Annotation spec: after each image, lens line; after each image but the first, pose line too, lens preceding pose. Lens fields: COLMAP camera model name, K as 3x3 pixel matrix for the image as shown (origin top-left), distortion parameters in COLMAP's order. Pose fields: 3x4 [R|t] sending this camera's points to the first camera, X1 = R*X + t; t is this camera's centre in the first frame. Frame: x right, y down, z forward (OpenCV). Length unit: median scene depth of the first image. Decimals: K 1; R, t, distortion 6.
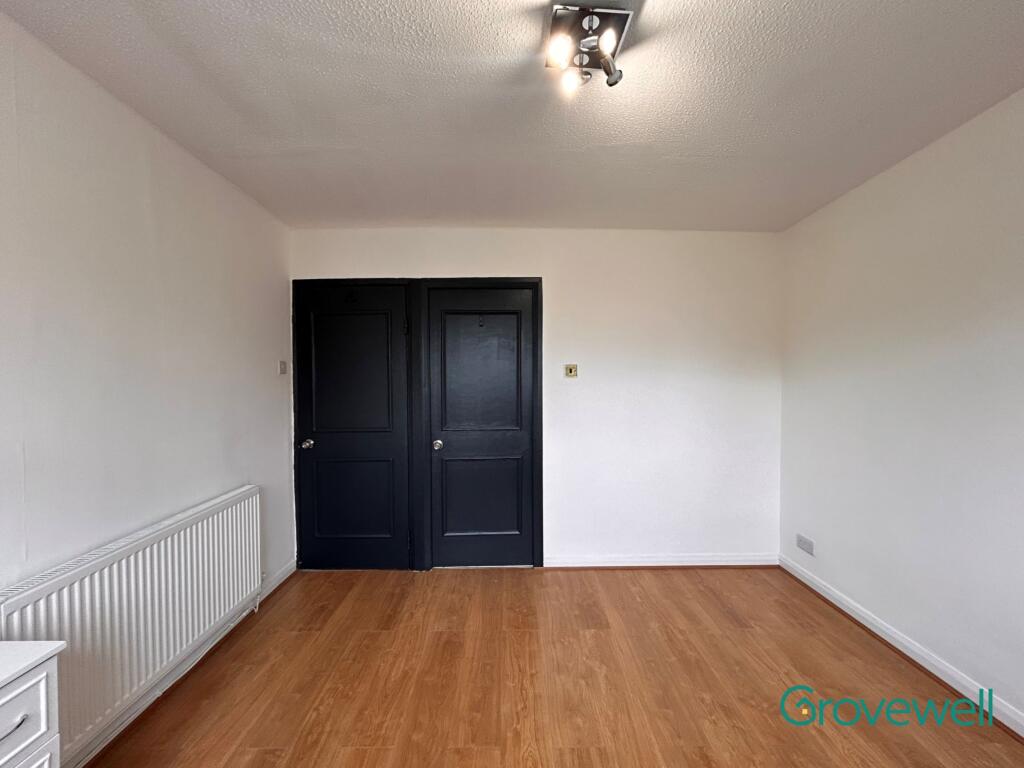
lens RADIAL K [[406.2, 0, 514.7], [0, 406.2, 384.4], [0, 0, 1]] dist [-0.002496, -0.001052]
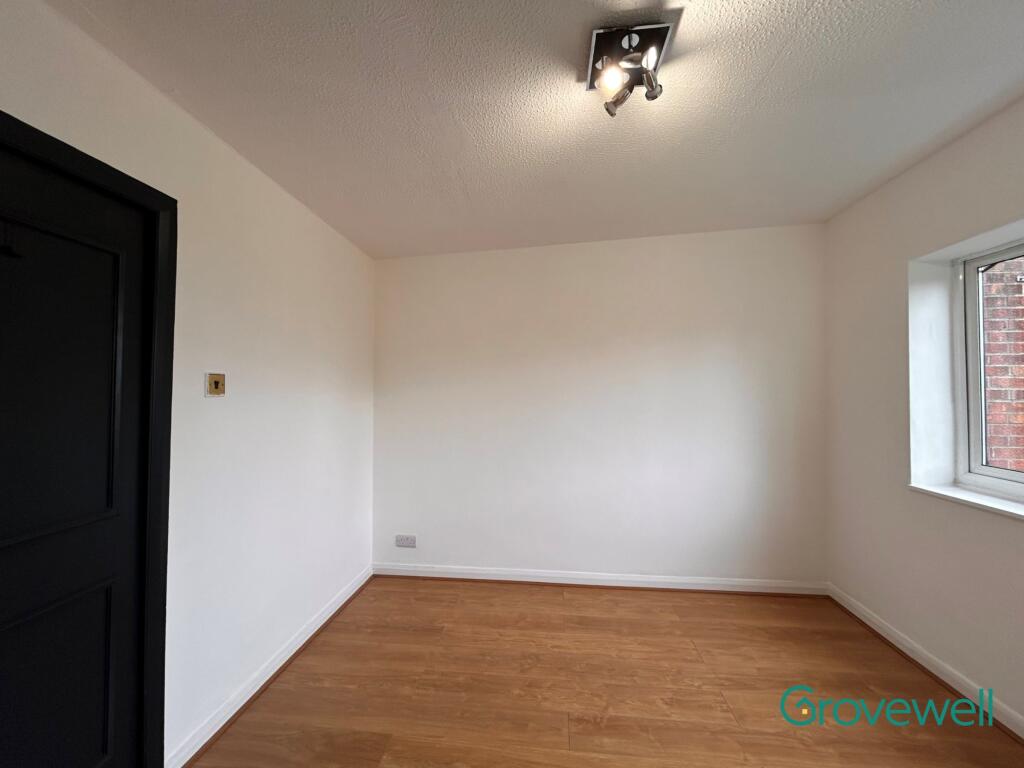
lens RADIAL K [[406.2, 0, 511.8], [0, 406.2, 385.4], [0, 0, 1]] dist [-0.002496, -0.001052]
pose [[0.118940, 0.024640, 0.992596, -0.464180], [0.016473, 0.999505, -0.026786, -0.012779], [-0.992765, 0.019537, 0.118476, 0.646948]]
